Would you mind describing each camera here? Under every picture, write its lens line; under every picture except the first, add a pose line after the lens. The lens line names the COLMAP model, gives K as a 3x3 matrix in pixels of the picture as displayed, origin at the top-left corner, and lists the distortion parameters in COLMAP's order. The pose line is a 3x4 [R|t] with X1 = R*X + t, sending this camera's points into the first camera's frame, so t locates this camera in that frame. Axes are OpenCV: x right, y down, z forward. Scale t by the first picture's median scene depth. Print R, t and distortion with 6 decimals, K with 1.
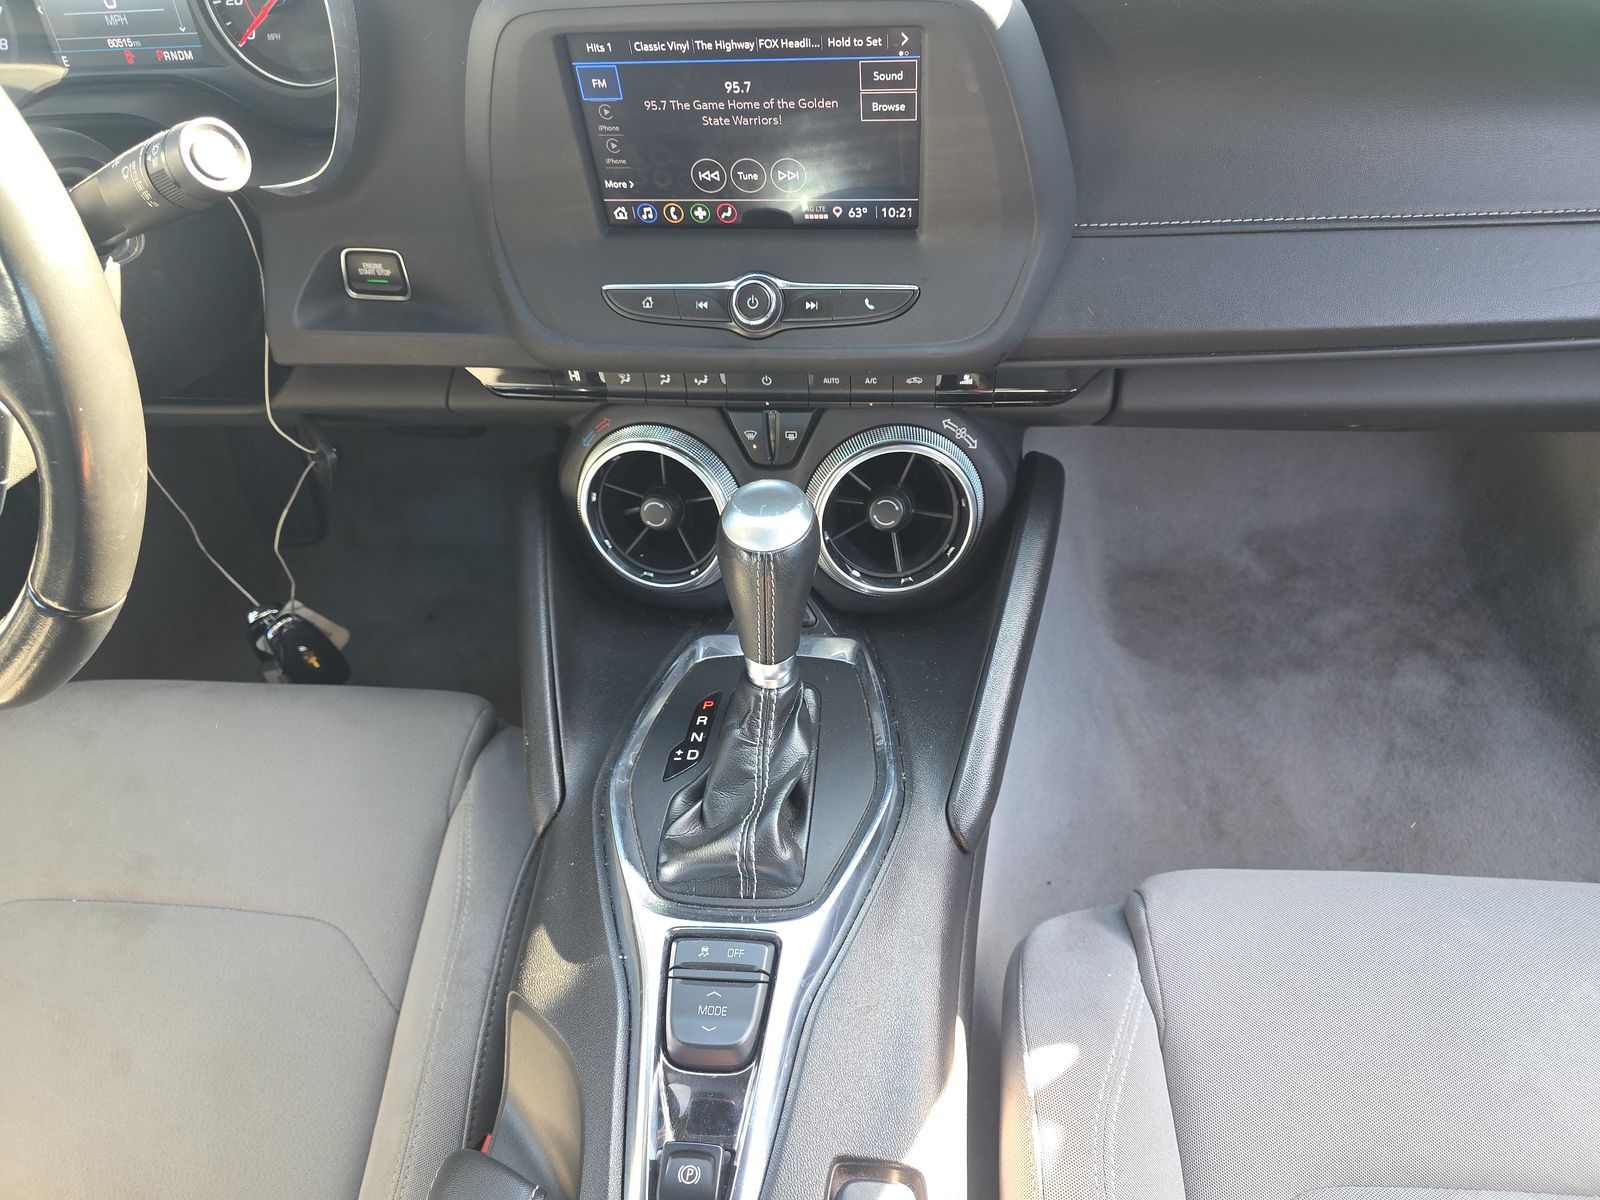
lens RADIAL K [[1081.8, 0, 804.1], [0, 1081.8, 610.3], [0, 0, 1]] dist [0.025227, -0.018658]
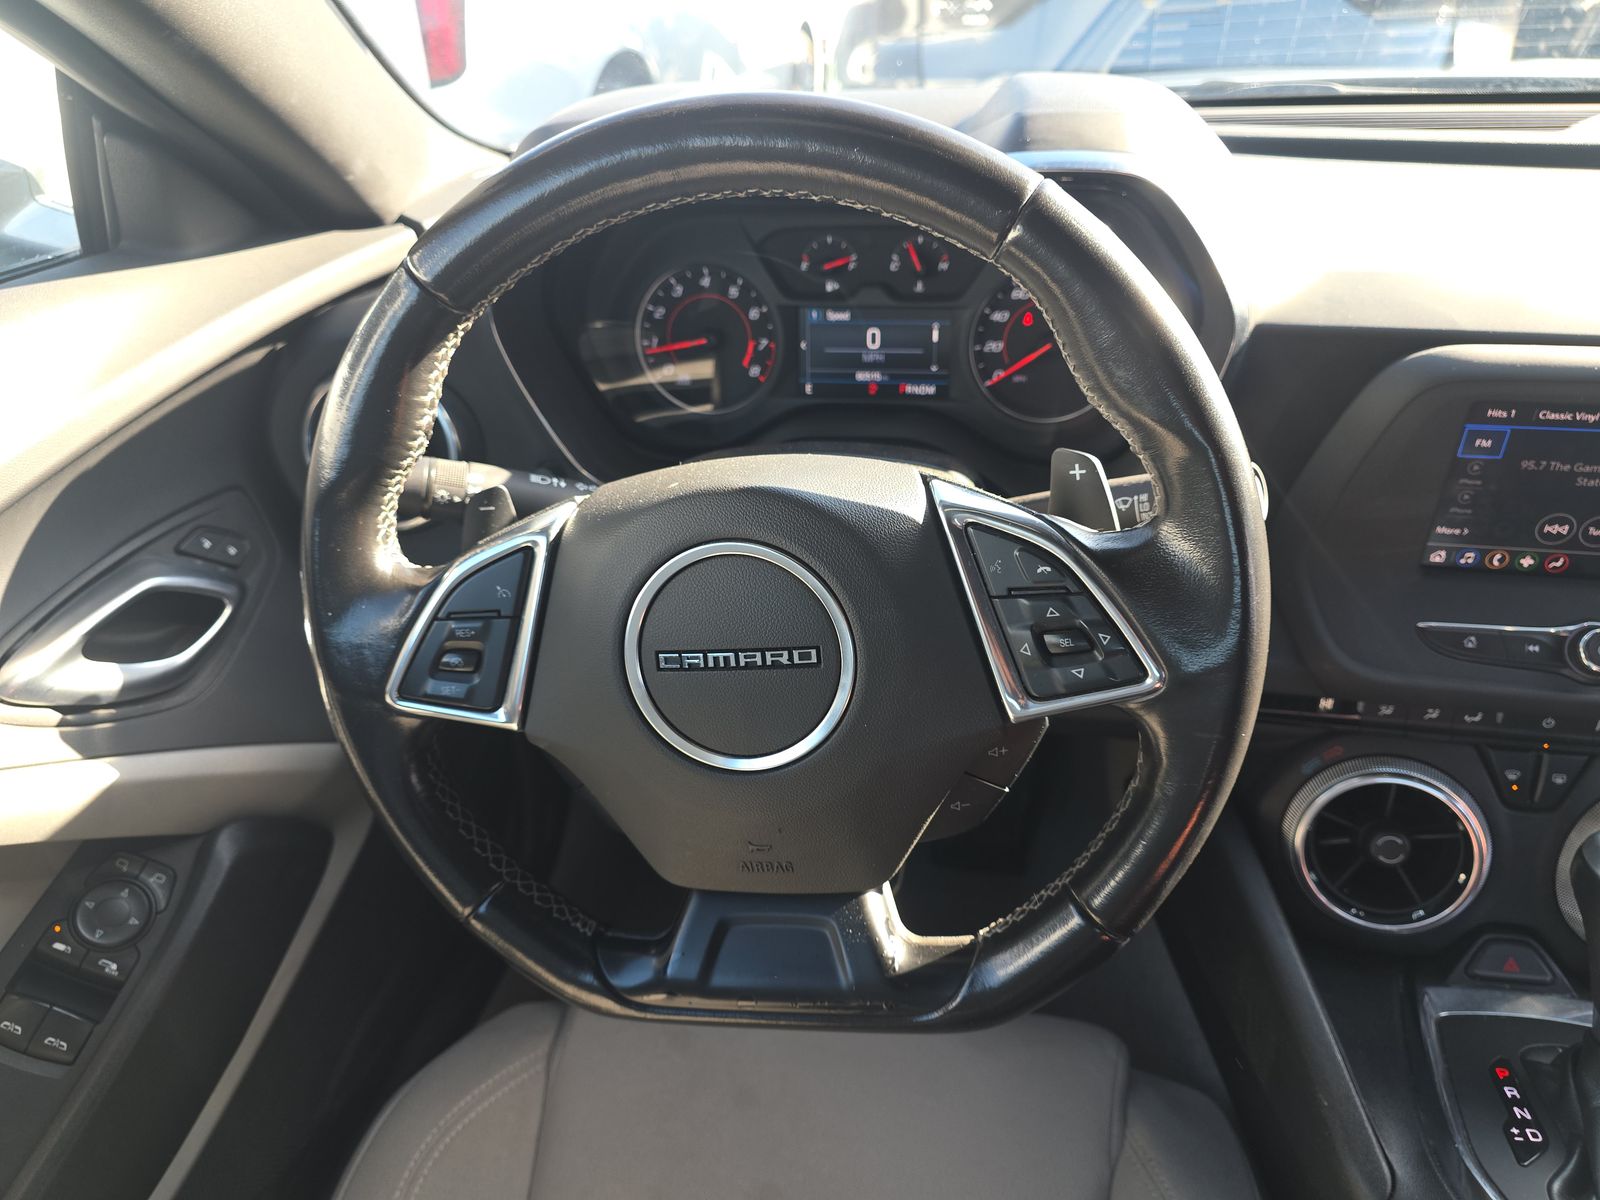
lens RADIAL K [[1081.8, 0, 803.0], [0, 1081.8, 609.8], [0, 0, 1]] dist [0.025227, -0.018658]
pose [[0.996712, 0.065853, -0.047200, -0.666490], [-0.075859, 0.963120, -0.258157, -0.005643], [0.028459, 0.260889, 0.964949, 0.003525]]
